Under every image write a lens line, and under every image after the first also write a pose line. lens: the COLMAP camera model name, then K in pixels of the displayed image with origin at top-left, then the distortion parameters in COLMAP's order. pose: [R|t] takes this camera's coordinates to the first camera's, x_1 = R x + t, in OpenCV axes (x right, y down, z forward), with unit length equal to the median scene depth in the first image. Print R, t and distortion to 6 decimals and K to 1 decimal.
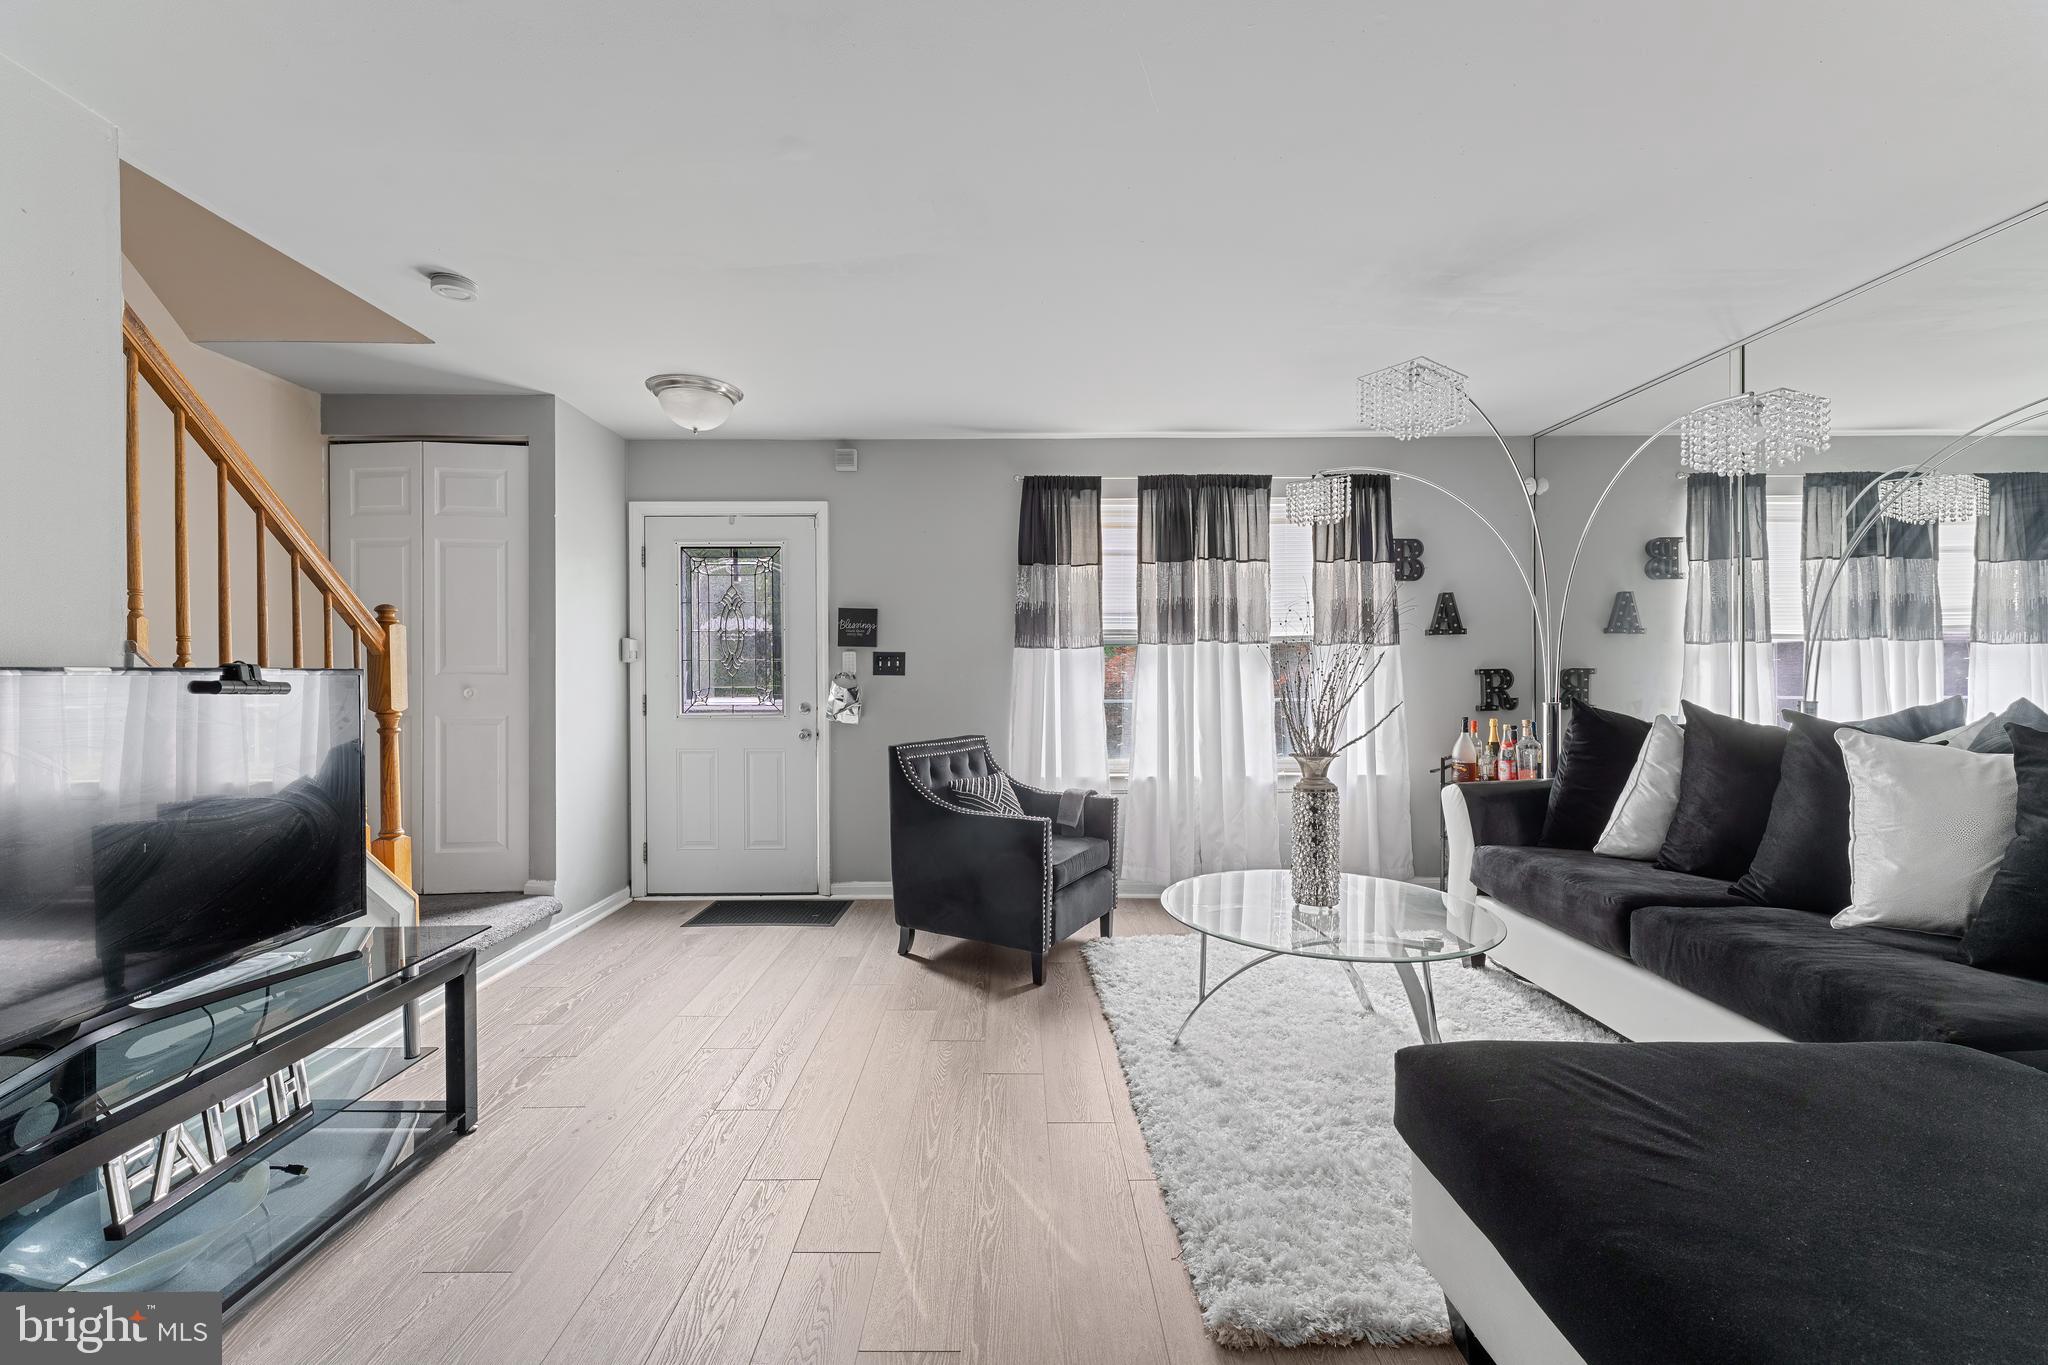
lens RADIAL K [[862.6, 0, 1024.0], [0, 862.6, 682.5], [0, 0, 1]] dist [0.000096, -0.000236]
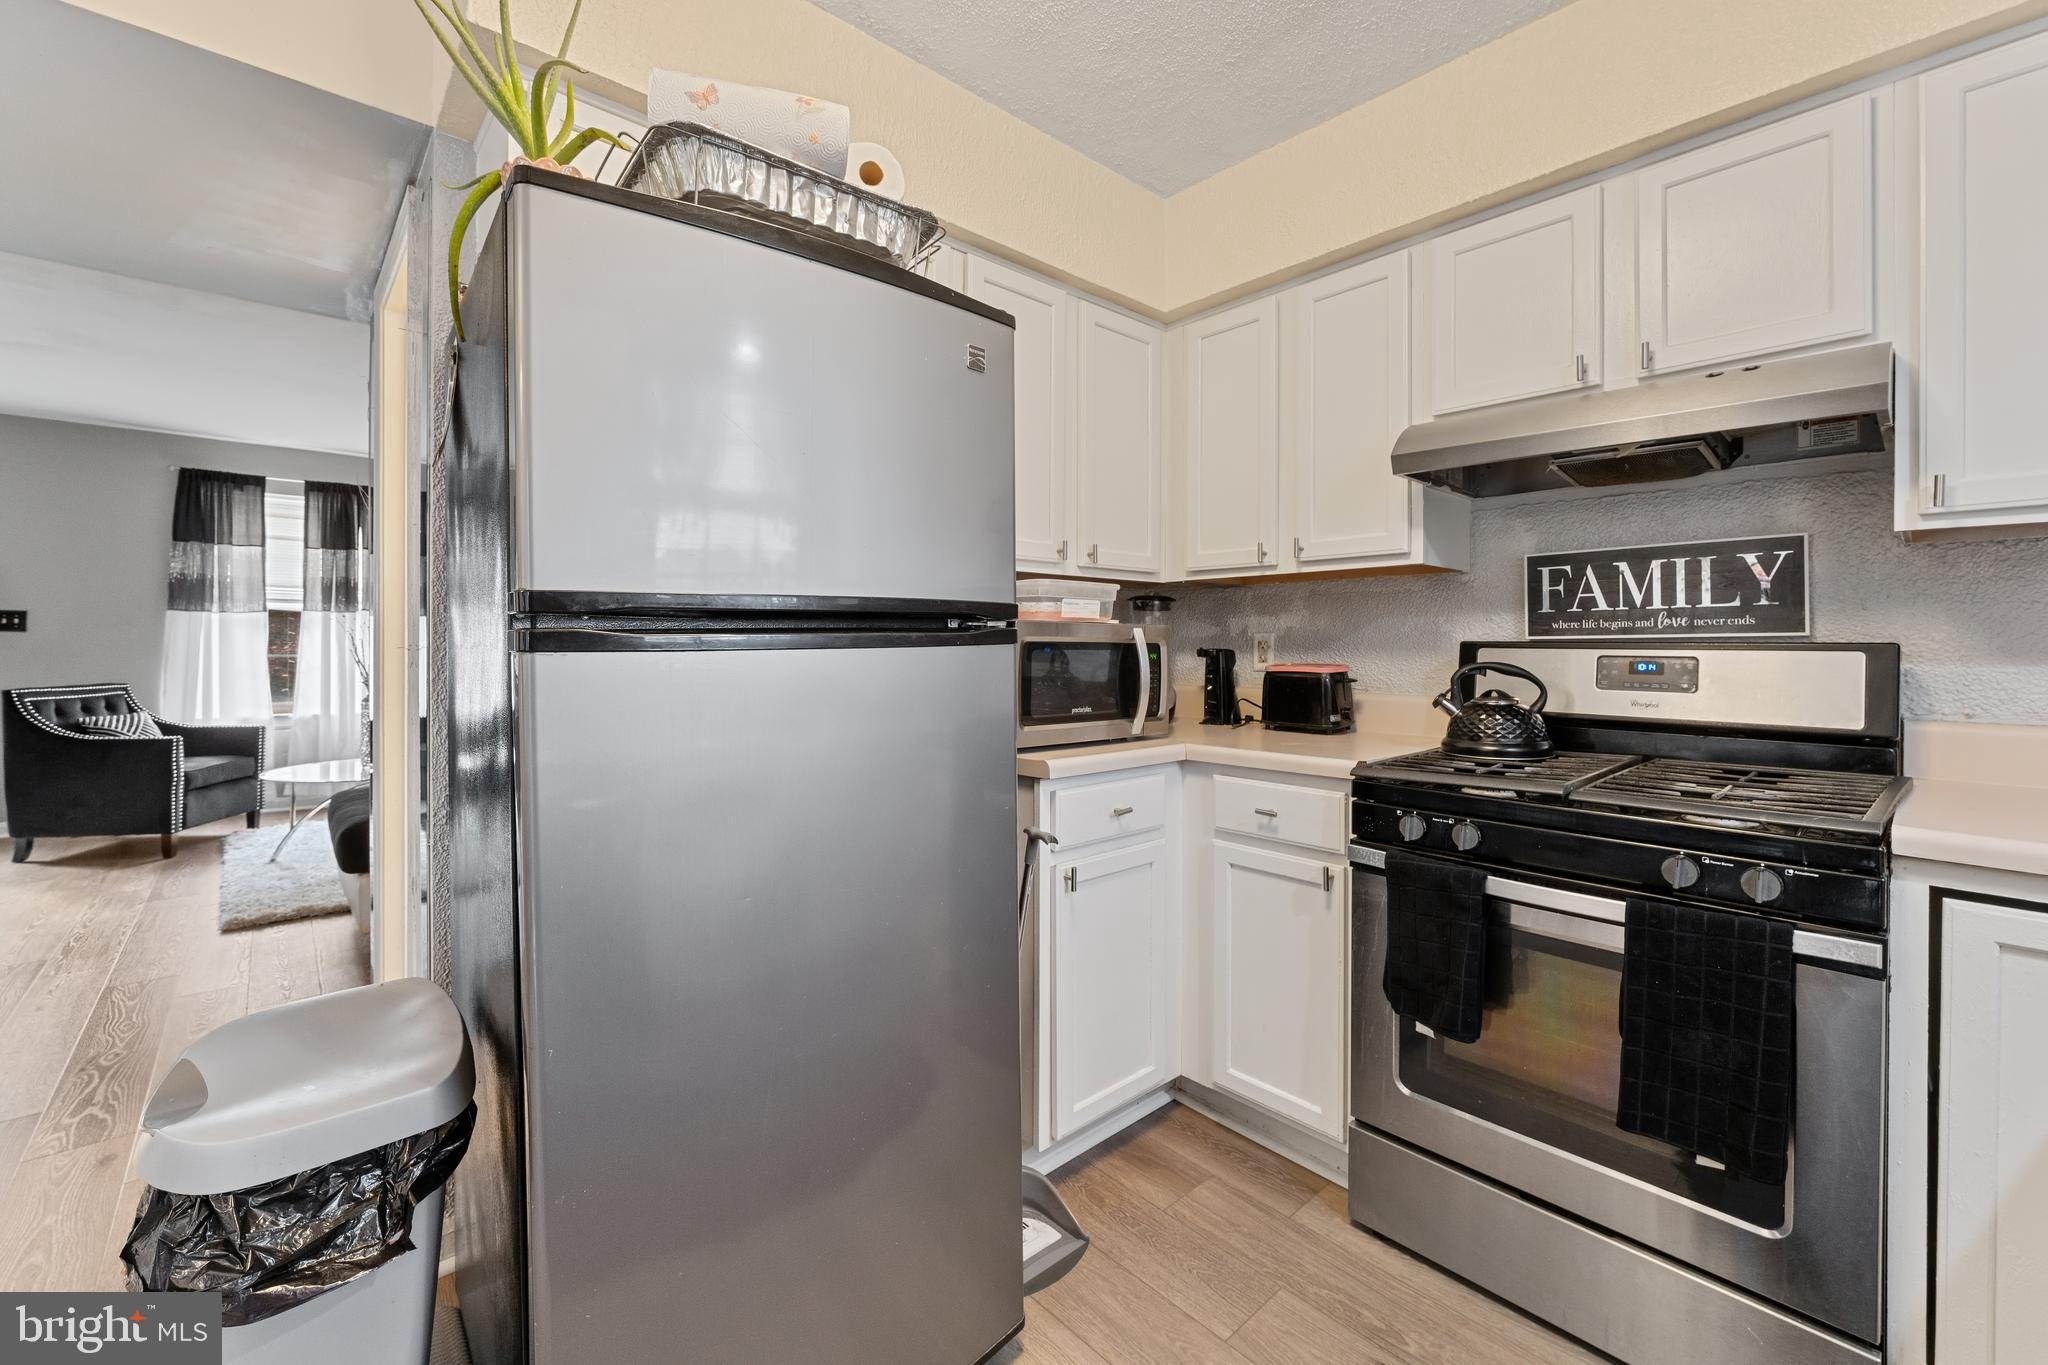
lens RADIAL K [[846.6, 0, 1018.7], [0, 846.6, 648.3], [0, 0, 1]] dist [-0.001847, -0.000161]
pose [[0.753178, 0.007312, 0.657776, 0.108224], [-0.004919, 0.999973, -0.005483, 0.012621], [-0.657798, 0.000894, 0.753194, -0.649733]]
